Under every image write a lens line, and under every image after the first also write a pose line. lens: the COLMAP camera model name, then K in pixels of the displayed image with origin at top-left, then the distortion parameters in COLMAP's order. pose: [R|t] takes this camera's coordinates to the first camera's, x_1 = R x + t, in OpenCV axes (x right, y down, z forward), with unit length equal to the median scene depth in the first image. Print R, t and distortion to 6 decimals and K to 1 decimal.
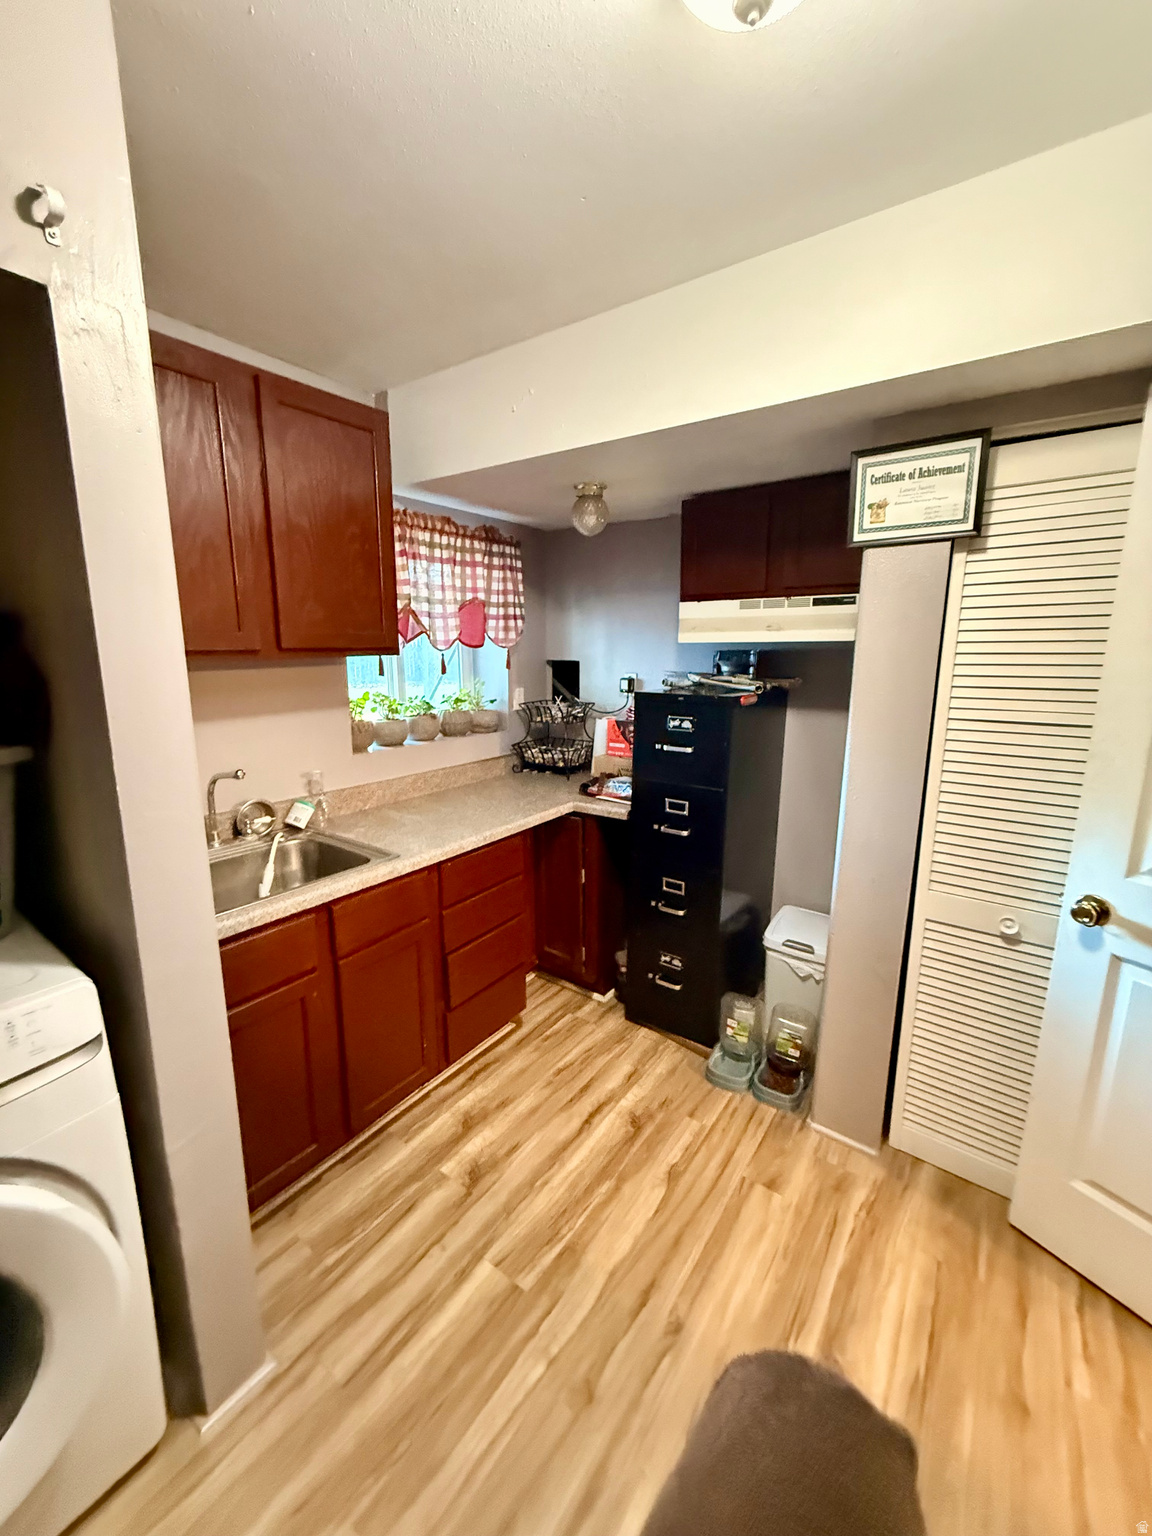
lens RADIAL K [[613.3, 0, 573.7], [0, 613.3, 765.2], [0, 0, 1]] dist [-0.002318, 0.000314]
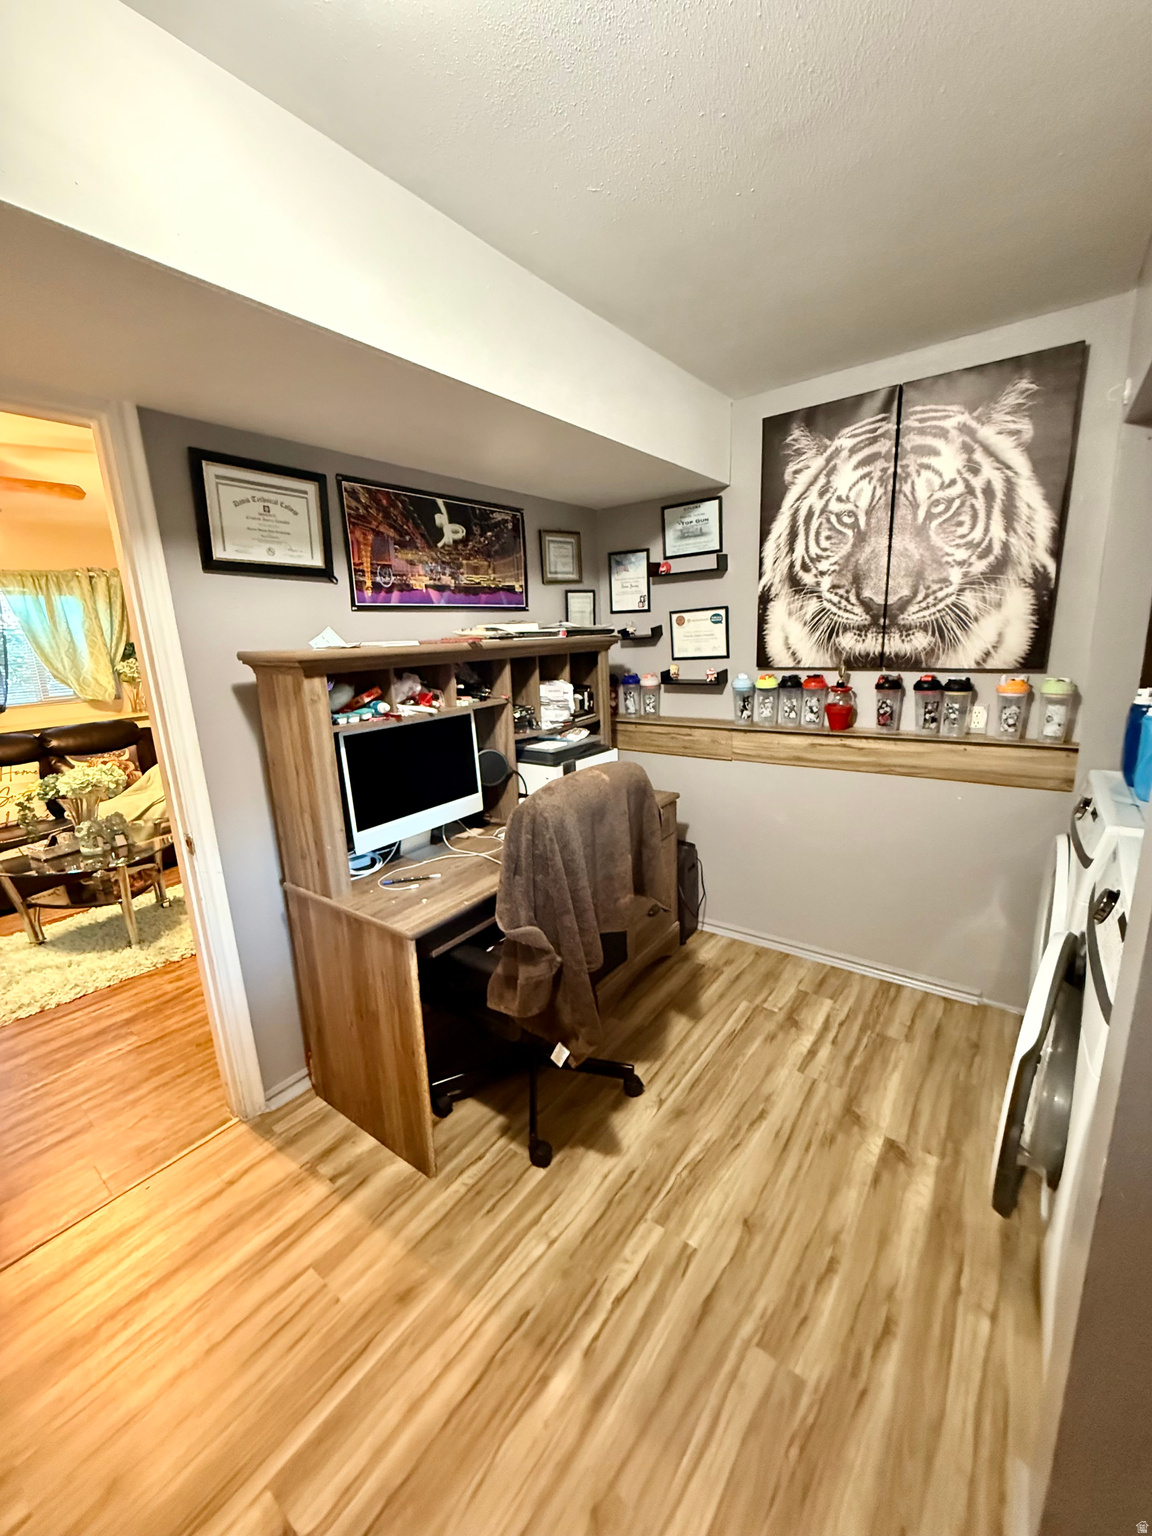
lens RADIAL K [[600.9, 0, 569.5], [0, 600.9, 766.3], [0, 0, 1]] dist [-0.001018, 0.000038]
pose [[-0.998902, 0.028795, 0.036956, 0.002215], [0.041415, 0.911501, 0.409207, -0.166496], [-0.021902, 0.410288, -0.911693, 0.927645]]
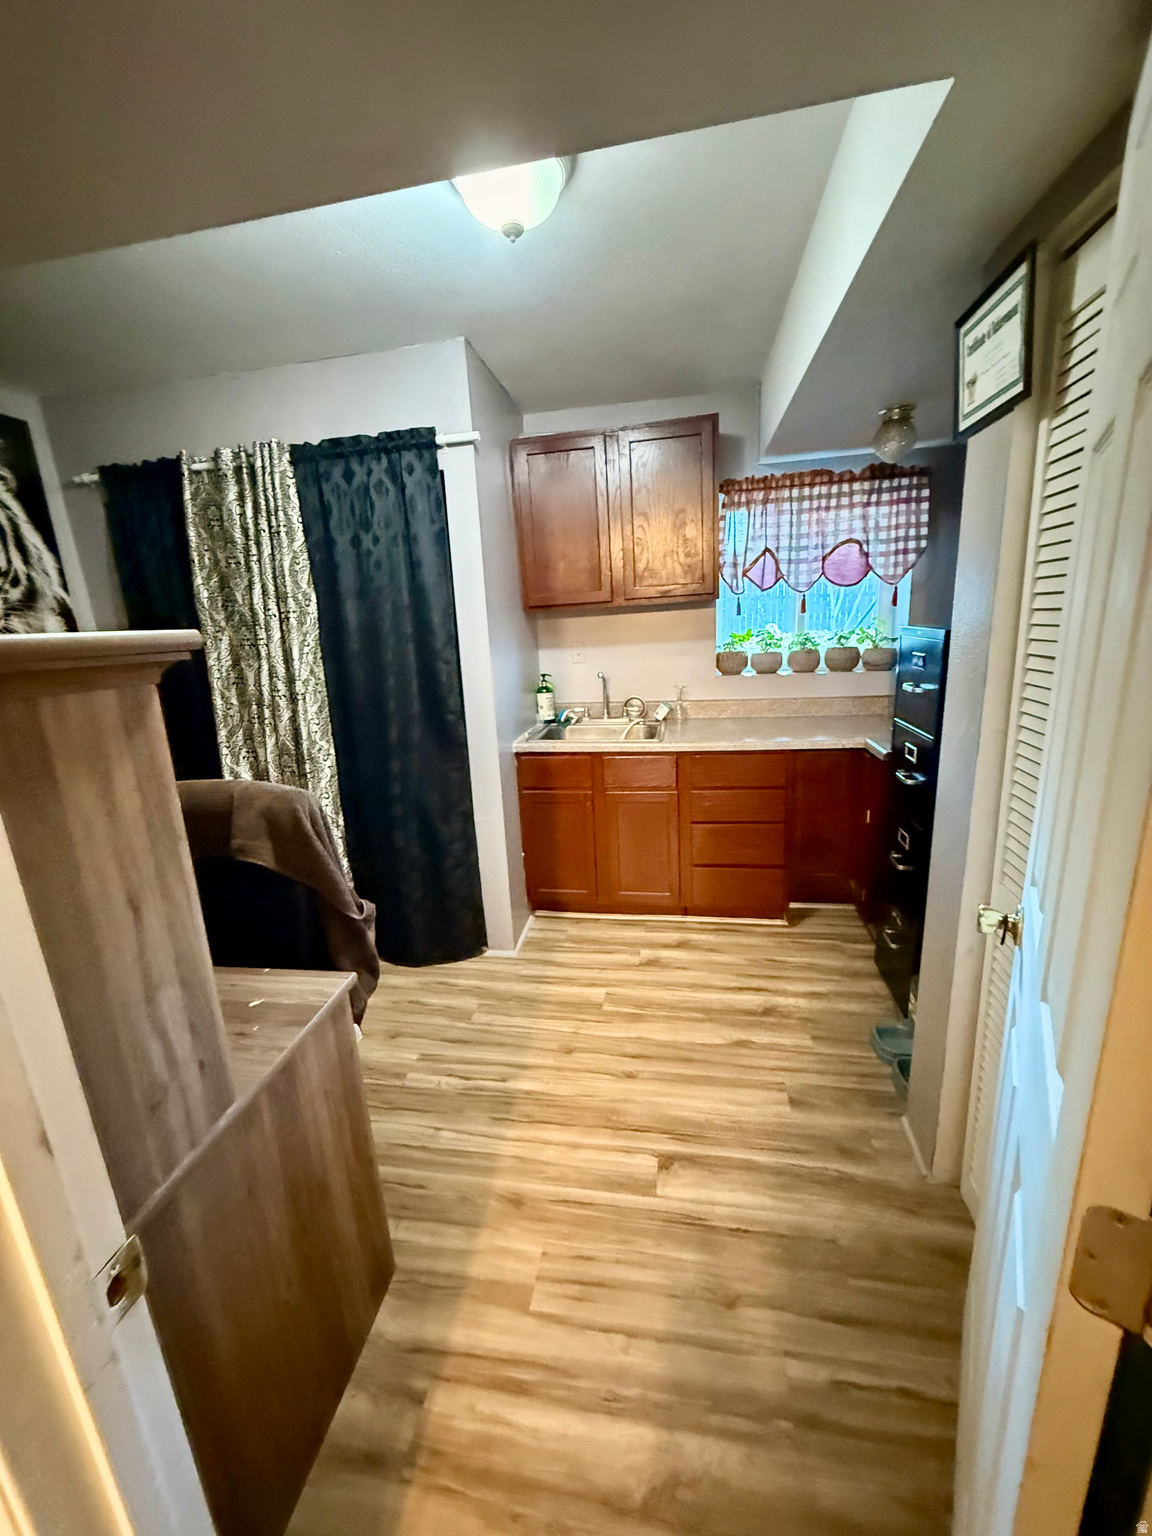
lens RADIAL K [[613.3, 0, 573.7], [0, 613.3, 765.2], [0, 0, 1]] dist [-0.002318, 0.000314]
pose [[0.427073, 0.191146, -0.883783, 0.945063], [-0.118989, 0.980782, 0.154625, 0.006072], [0.896354, 0.039124, 0.441609, 0.173402]]
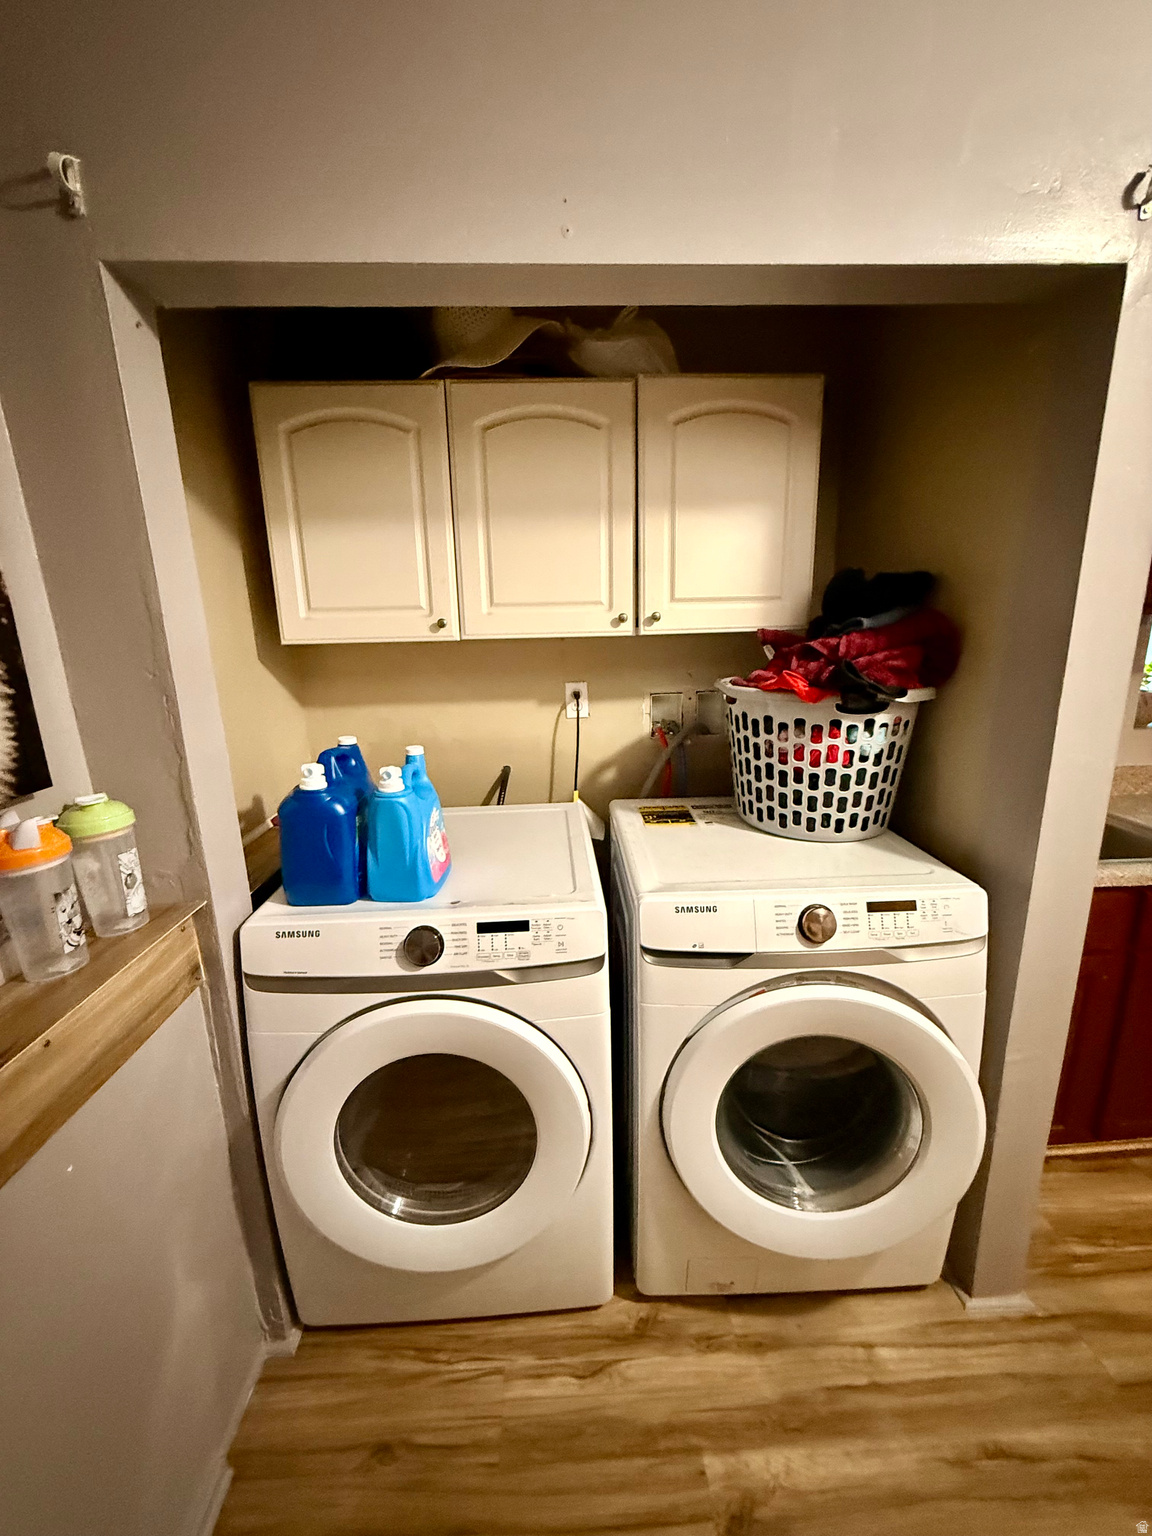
lens RADIAL K [[613.3, 0, 573.7], [0, 613.3, 765.2], [0, 0, 1]] dist [-0.002318, 0.000314]
pose [[0.622192, 0.154196, -0.767529, -0.229960], [-0.120806, 0.987578, 0.100474, 0.052817], [0.773487, 0.030208, 0.633092, -0.200907]]
